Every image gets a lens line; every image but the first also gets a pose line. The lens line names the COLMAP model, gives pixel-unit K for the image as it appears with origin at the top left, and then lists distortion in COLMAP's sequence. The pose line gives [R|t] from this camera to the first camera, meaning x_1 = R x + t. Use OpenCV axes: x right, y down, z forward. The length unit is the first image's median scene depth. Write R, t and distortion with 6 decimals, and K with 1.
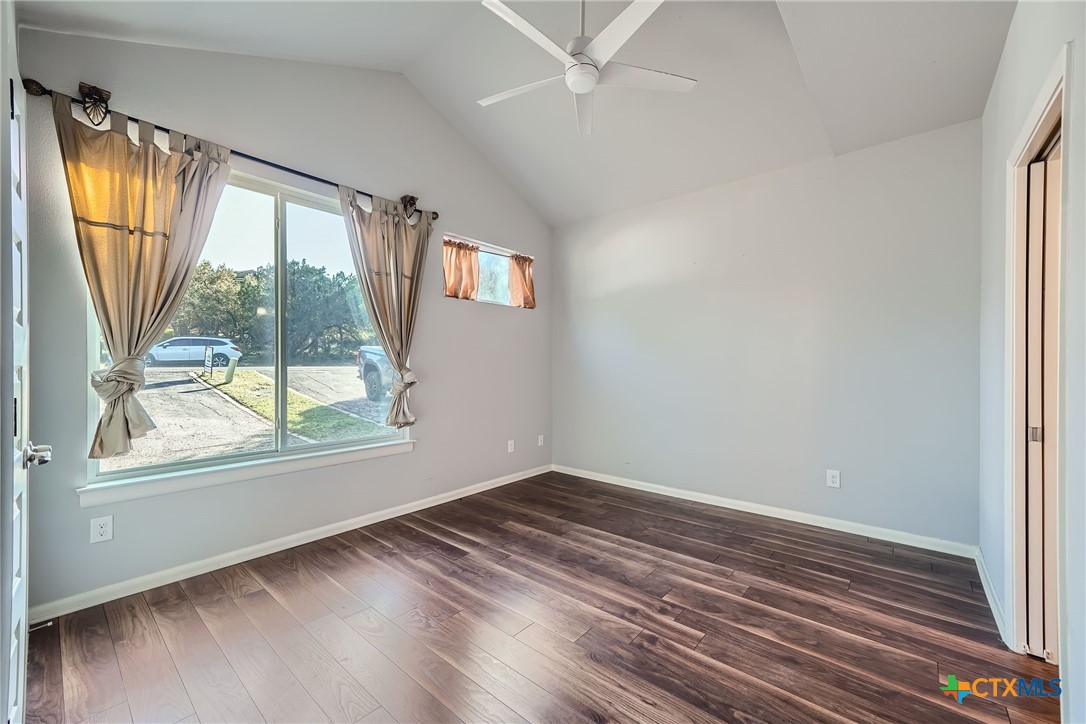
lens RADIAL K [[430.4, 0, 539.6], [0, 430.4, 365.4], [0, 0, 1]] dist [0.003171, 0.000503]
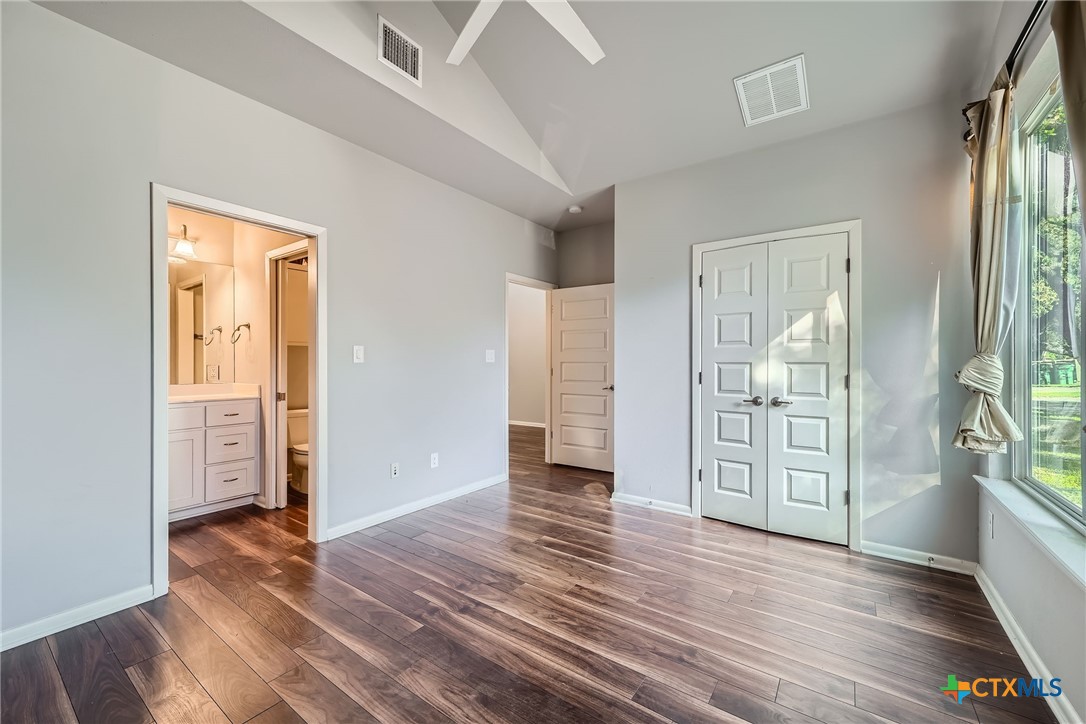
lens RADIAL K [[430.4, 0, 540.7], [0, 430.4, 364.4], [0, 0, 1]] dist [0.003171, 0.000503]
pose [[-0.996179, -0.001731, -0.087319, 0.098358], [-0.002516, 0.999957, 0.008881, 0.000395], [0.087300, 0.009067, -0.996141, 1.494062]]
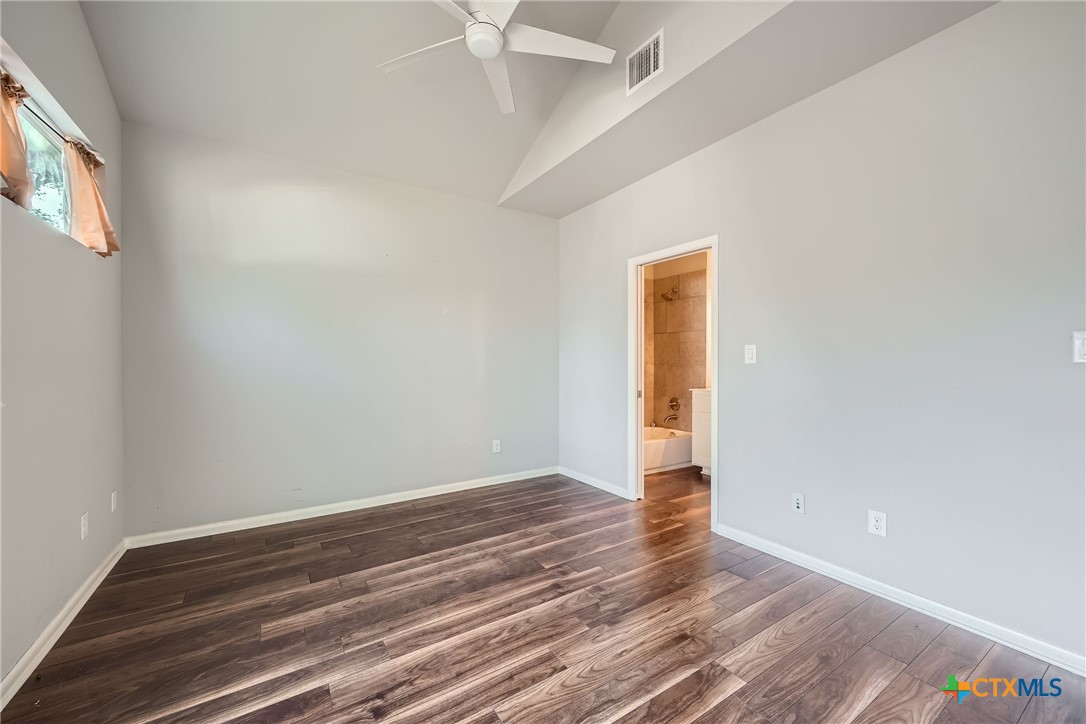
lens RADIAL K [[430.4, 0, 547.2], [0, 430.4, 365.0], [0, 0, 1]] dist [0.003171, 0.000503]
pose [[0.274452, -0.008994, 0.961559, -0.624864], [0.004930, 0.999956, 0.007945, 0.001212], [-0.961588, 0.002560, 0.274484, 0.542403]]
